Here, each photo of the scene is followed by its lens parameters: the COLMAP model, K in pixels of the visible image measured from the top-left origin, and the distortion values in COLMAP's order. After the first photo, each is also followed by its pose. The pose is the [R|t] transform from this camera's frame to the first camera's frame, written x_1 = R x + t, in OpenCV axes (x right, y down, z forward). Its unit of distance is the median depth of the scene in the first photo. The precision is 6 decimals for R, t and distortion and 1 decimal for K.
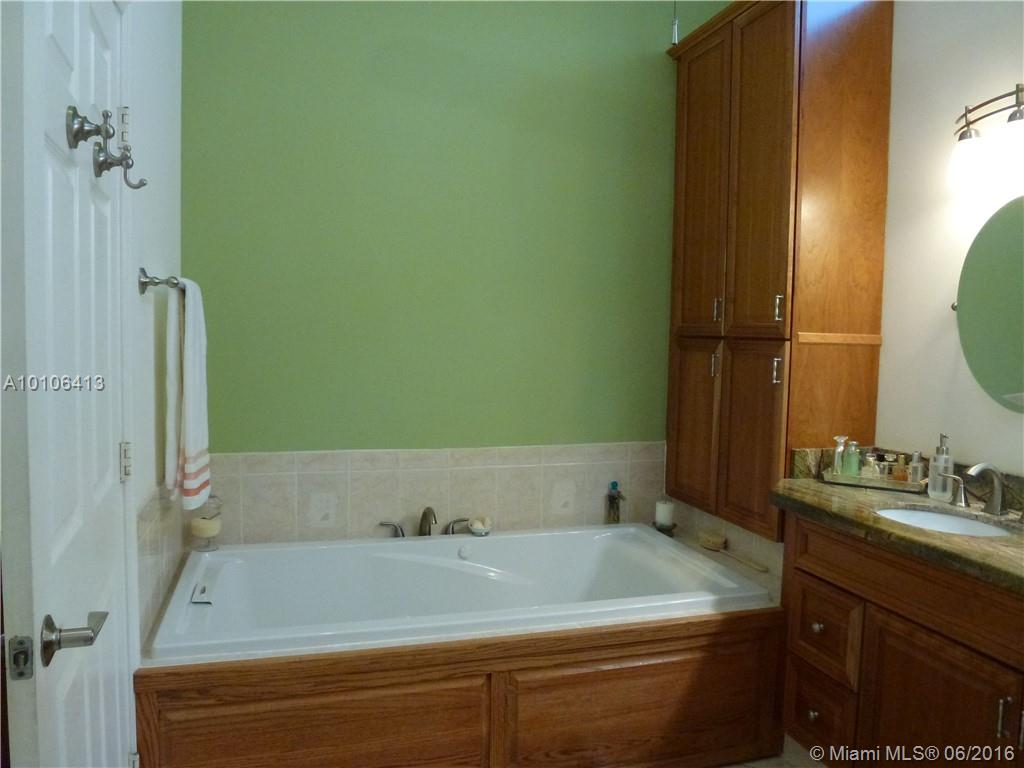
lens RADIAL K [[738.6, 0, 514.8], [0, 738.6, 387.2], [0, 0, 1]] dist [-0.063150, 0.024742]
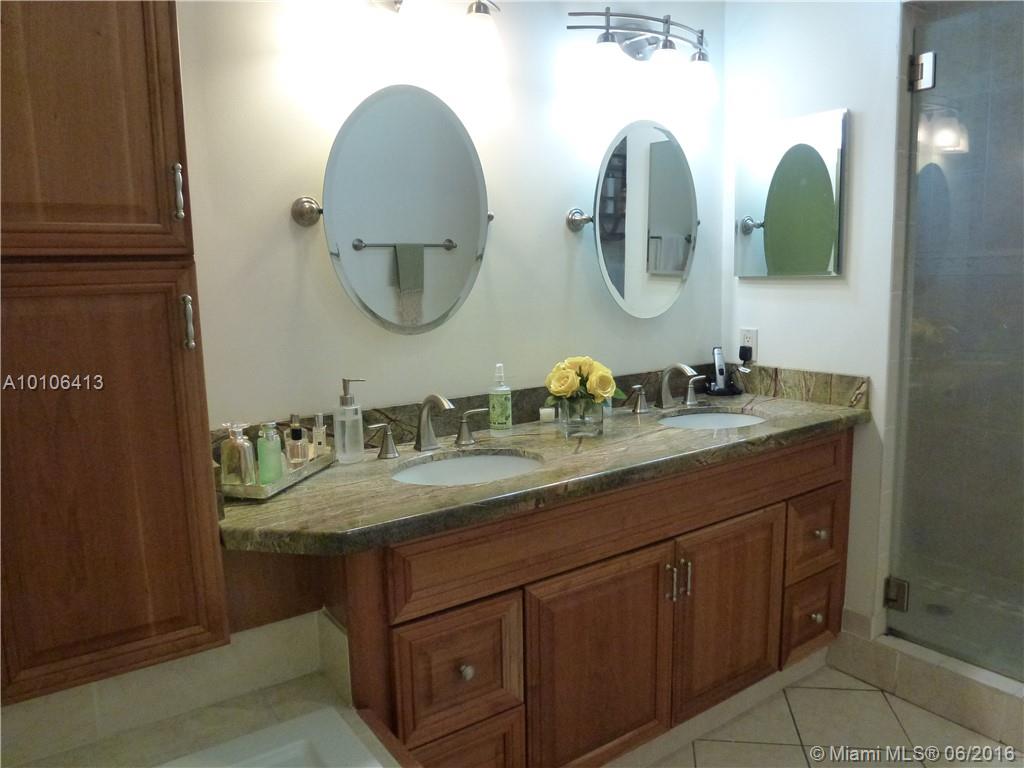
lens RADIAL K [[738.6, 0, 514.8], [0, 738.6, 387.2], [0, 0, 1]] dist [-0.063150, 0.024742]
pose [[-0.311287, -0.161321, 0.936523, -0.192134], [0.084993, 0.976811, 0.196512, -0.063173], [-0.946507, 0.140769, -0.290358, 1.041817]]
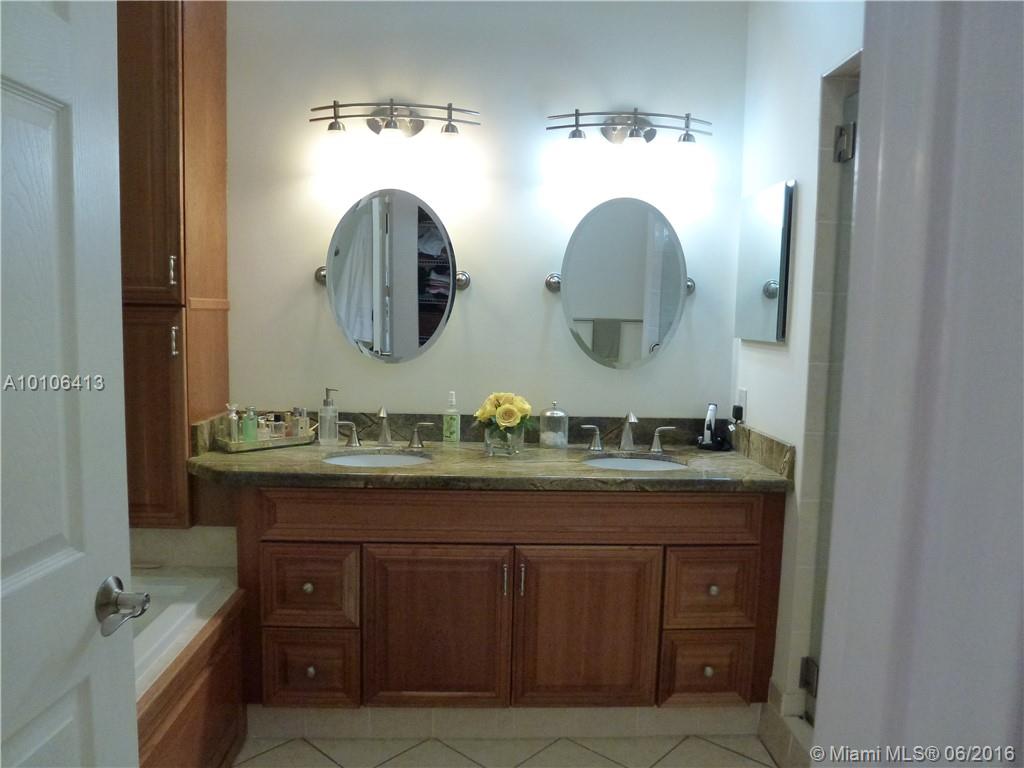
lens RADIAL K [[738.6, 0, 514.8], [0, 738.6, 387.2], [0, 0, 1]] dist [-0.063150, 0.024742]
pose [[0.251130, -0.114587, 0.961147, -0.440436], [0.051649, 0.993140, 0.104906, -0.042101], [-0.966574, 0.023298, 0.255326, 0.413842]]
